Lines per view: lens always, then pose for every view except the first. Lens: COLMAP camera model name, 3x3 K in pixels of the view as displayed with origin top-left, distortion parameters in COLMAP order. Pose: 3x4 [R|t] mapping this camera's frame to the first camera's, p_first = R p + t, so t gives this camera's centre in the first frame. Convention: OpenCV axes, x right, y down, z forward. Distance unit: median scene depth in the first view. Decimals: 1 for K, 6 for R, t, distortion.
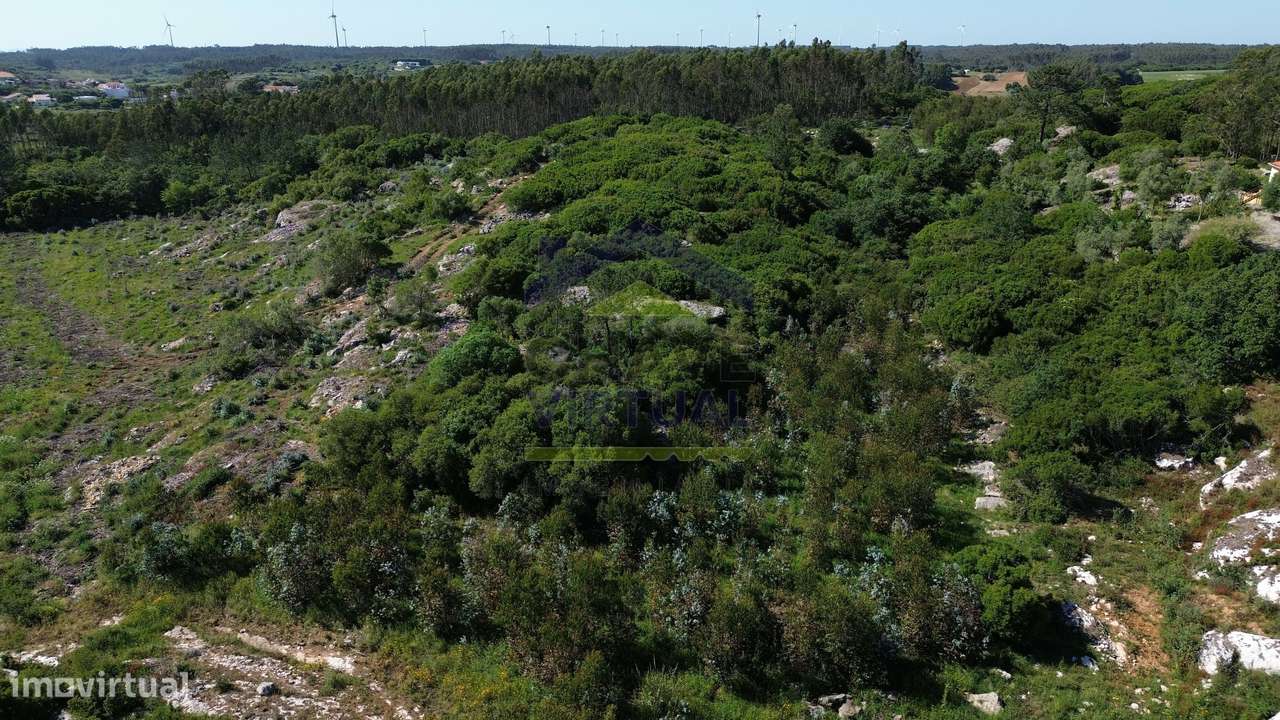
lens RADIAL K [[915.2, 0, 640.0], [0, 915.2, 360.0], [0, 0, 1]] dist [0.071715, -0.074244]
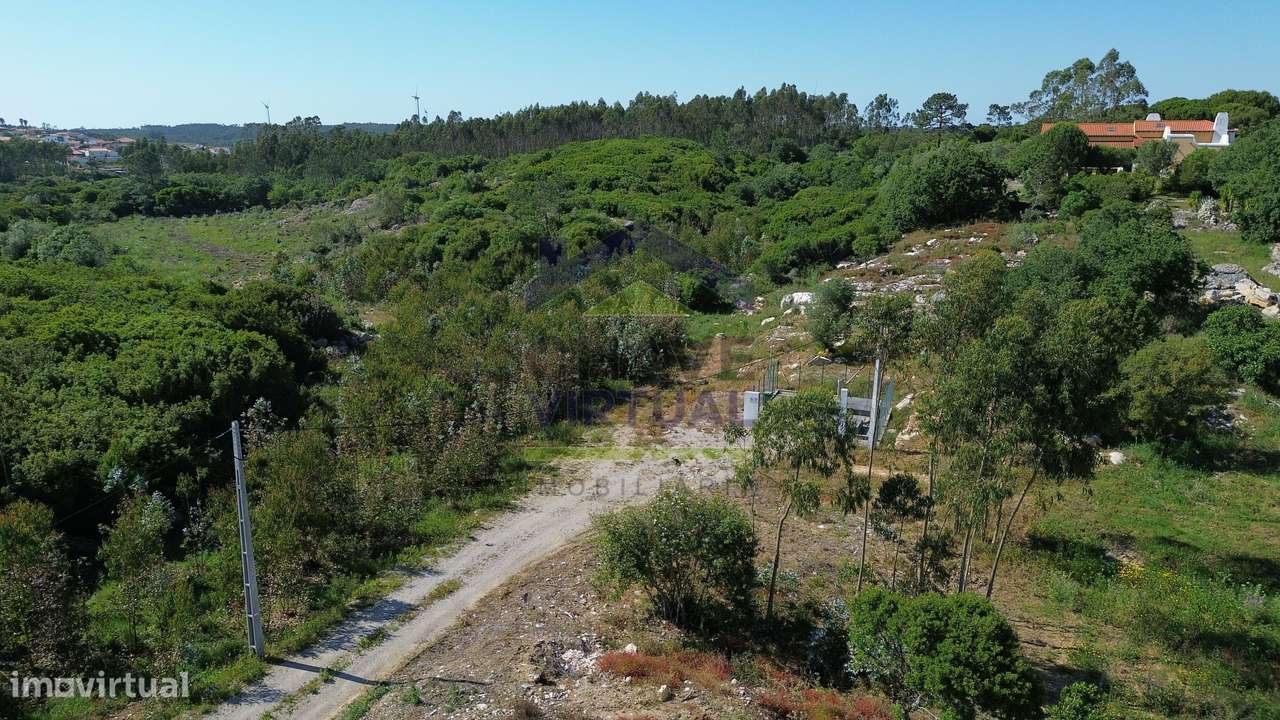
lens RADIAL K [[906.1, 0, 645.6], [0, 906.1, 362.8], [0, 0, 1]] dist [0.079580, -0.097466]
pose [[0.997834, 0.017925, -0.063290, 0.159872], [-0.022711, 0.996870, -0.075722, 0.221599], [0.061735, 0.076996, 0.995118, -0.365758]]
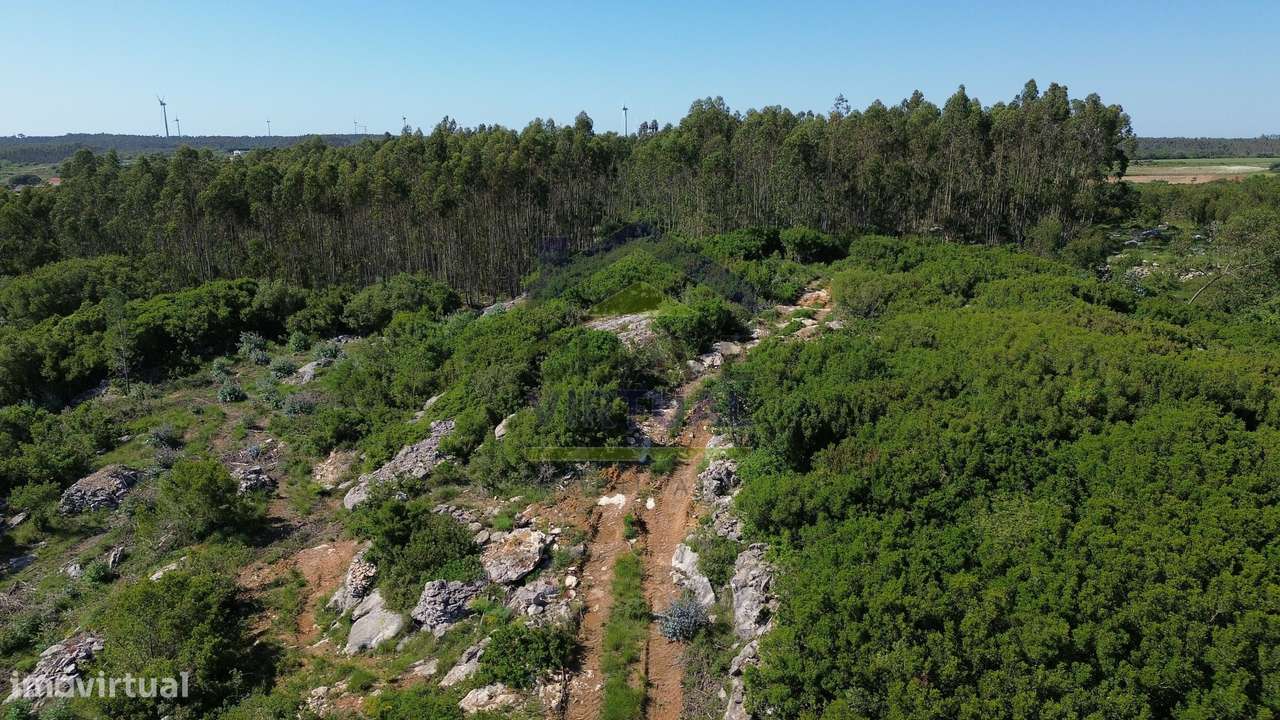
lens RADIAL K [[912.0, 0, 642.0], [0, 912.0, 357.3], [0, 0, 1]] dist [0.084106, -0.097585]
pose [[0.987942, -0.030698, 0.151753, -0.200361], [0.045290, 0.994574, -0.093655, -0.276340], [-0.148055, 0.099398, 0.983971, 0.951781]]
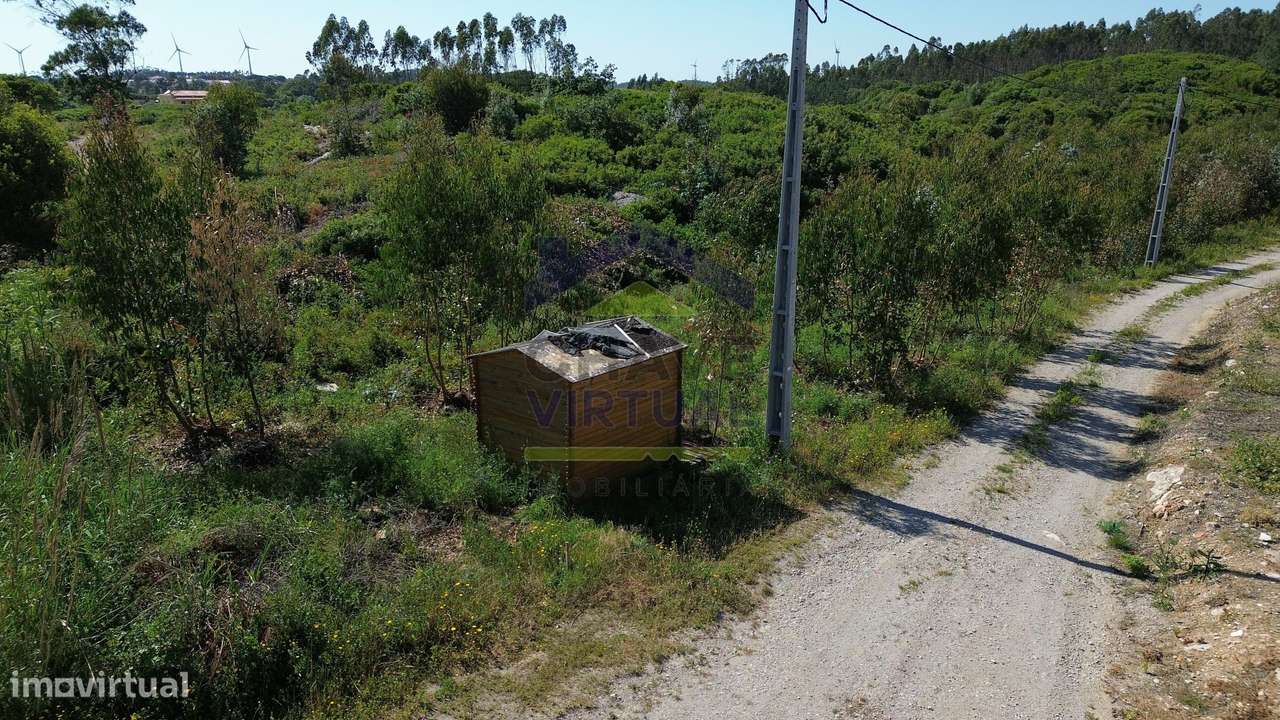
lens RADIAL K [[915.2, 0, 640.0], [0, 915.2, 360.0], [0, 0, 1]] dist [0.071715, -0.074244]
pose [[0.879925, 0.129398, -0.457151, 0.042969], [-0.147241, 0.989095, -0.003443, 0.338816], [0.451721, 0.070341, 0.889382, -0.491241]]
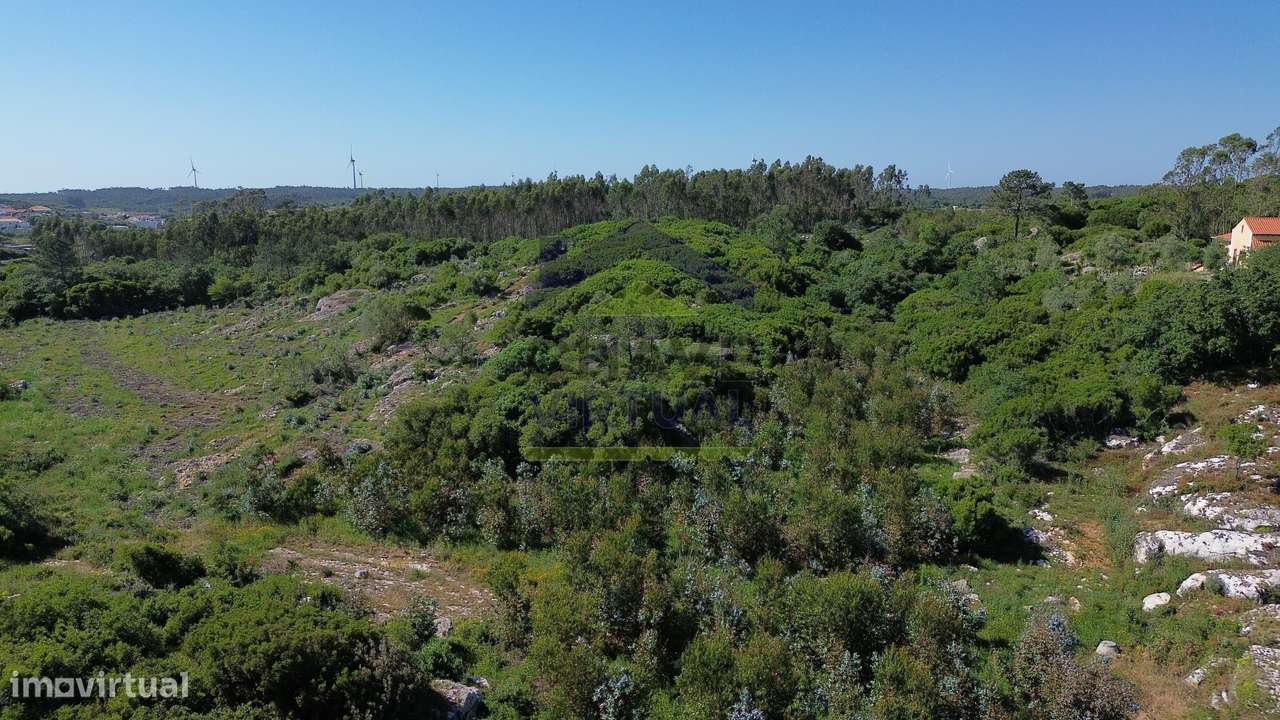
lens RADIAL K [[912.0, 0, 642.0], [0, 912.0, 357.3], [0, 0, 1]] dist [0.084106, -0.097585]
pose [[1.000000, 0.000112, -0.000255, -0.013301], [-0.000149, 0.989152, -0.146894, 0.090322], [0.000236, 0.146894, 0.989152, -0.083913]]
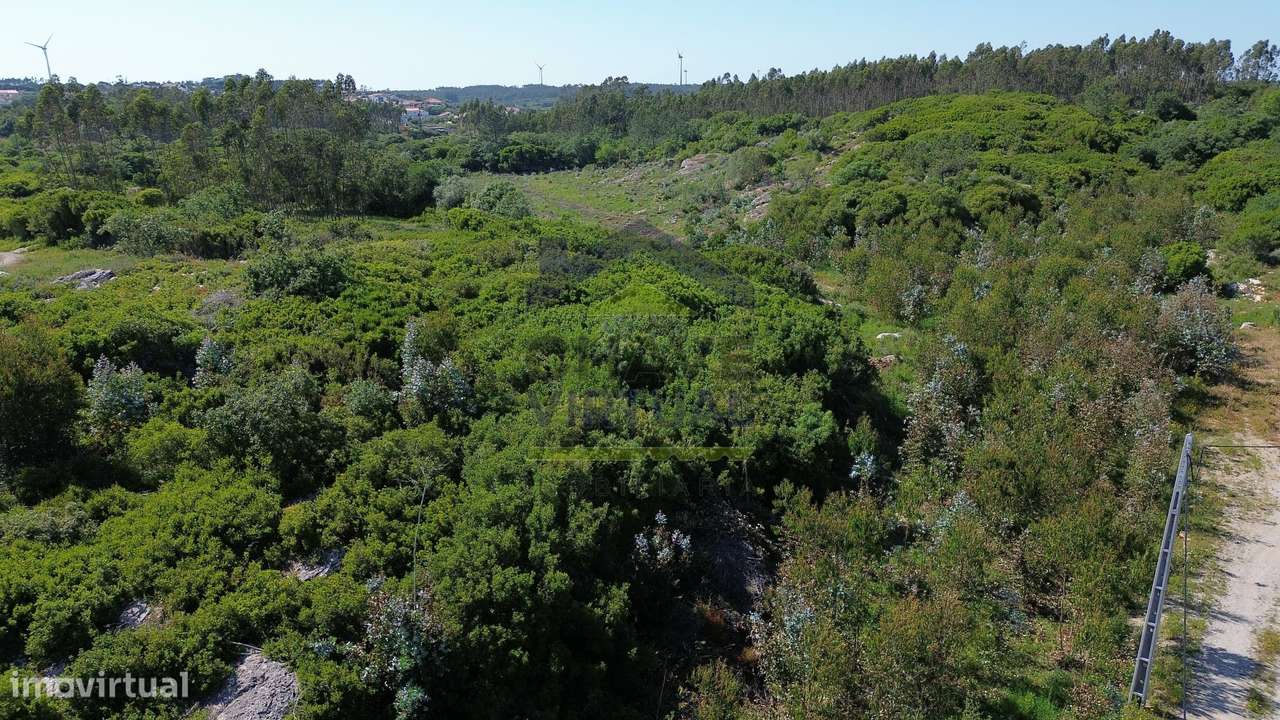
lens RADIAL K [[912.0, 0, 642.0], [0, 912.0, 357.3], [0, 0, 1]] dist [0.084106, -0.097585]
pose [[0.944215, 0.089308, -0.316989, 0.002389], [-0.102290, 0.994452, -0.024516, 0.221739], [0.313041, 0.055573, 0.948112, -0.360522]]
